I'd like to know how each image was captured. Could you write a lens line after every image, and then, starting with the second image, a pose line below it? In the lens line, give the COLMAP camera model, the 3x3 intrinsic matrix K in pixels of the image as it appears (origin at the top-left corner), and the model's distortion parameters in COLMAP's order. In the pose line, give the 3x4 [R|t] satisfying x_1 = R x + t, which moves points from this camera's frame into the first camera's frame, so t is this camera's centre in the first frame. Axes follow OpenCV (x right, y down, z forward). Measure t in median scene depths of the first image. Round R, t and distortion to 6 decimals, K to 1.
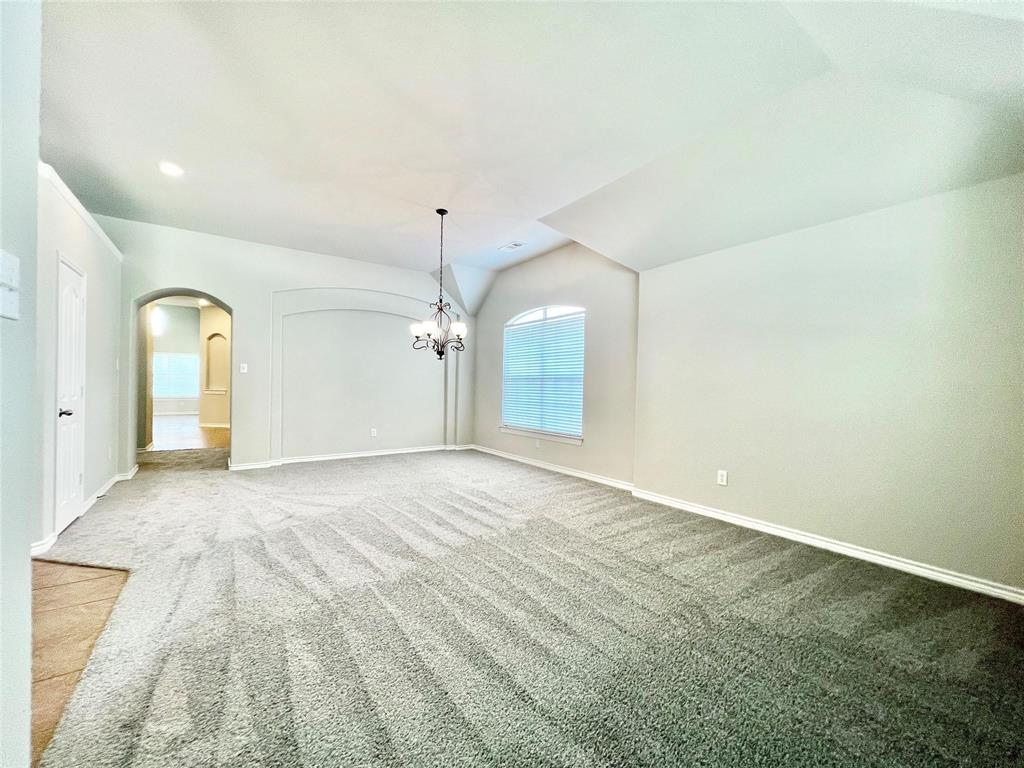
lens RADIAL K [[408.7, 0, 509.4], [0, 408.7, 386.8], [0, 0, 1]] dist [-0.002711, -0.000245]
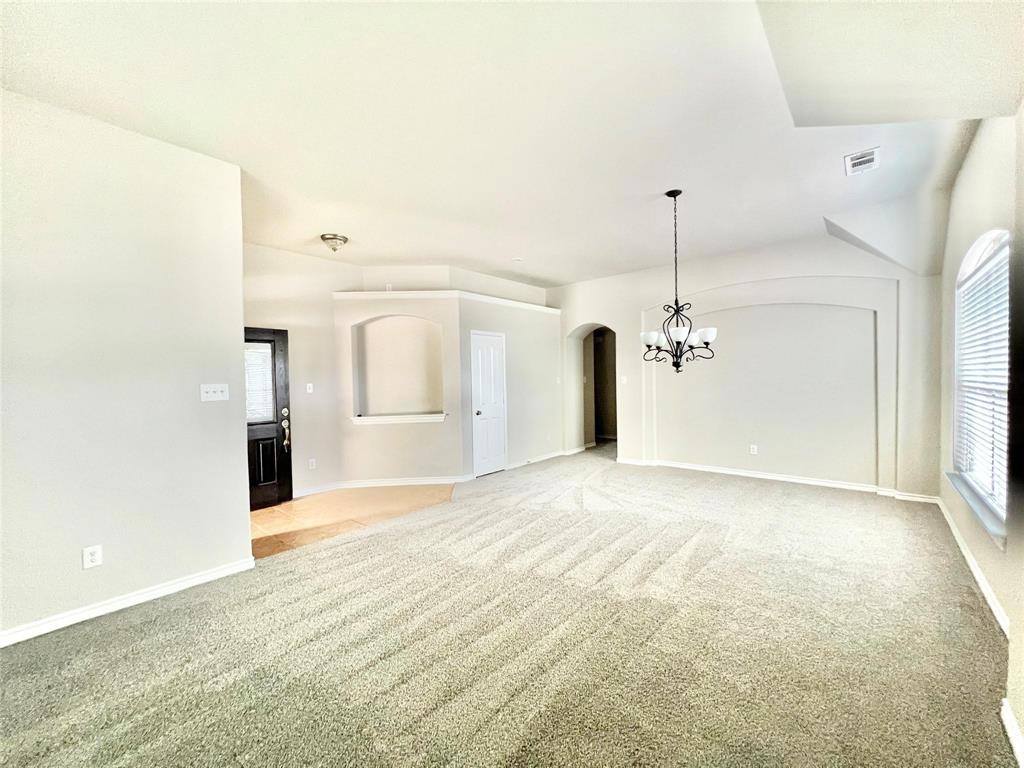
lens RADIAL K [[420.4, 0, 511.3], [0, 420.4, 369.8], [0, 0, 1]] dist [-0.002016, -0.000092]
pose [[0.248599, -0.028069, -0.968200, 0.636224], [0.011268, 0.999596, -0.026086, -0.056542], [0.968541, -0.004425, 0.248815, 0.508588]]
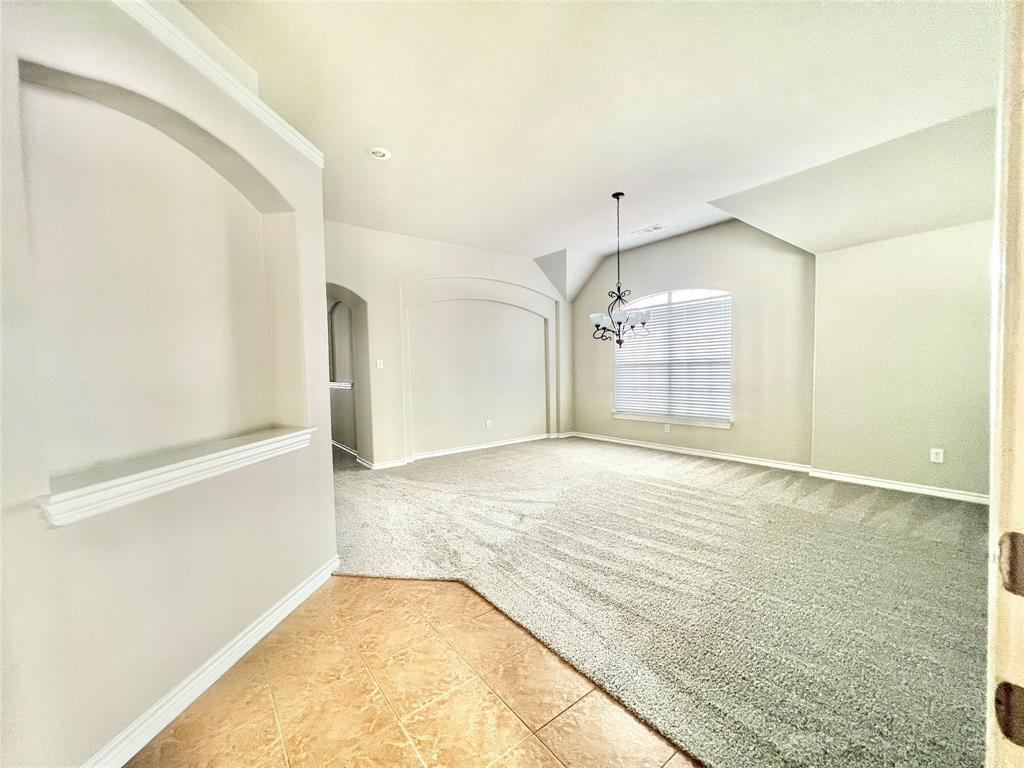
lens RADIAL K [[408.7, 0, 509.4], [0, 408.7, 386.8], [0, 0, 1]] dist [-0.002711, -0.000245]
pose [[0.998412, -0.038213, 0.041399, -0.530720], [0.036500, 0.998477, 0.041370, -0.028621], [-0.042917, -0.039794, 0.998286, 0.029201]]
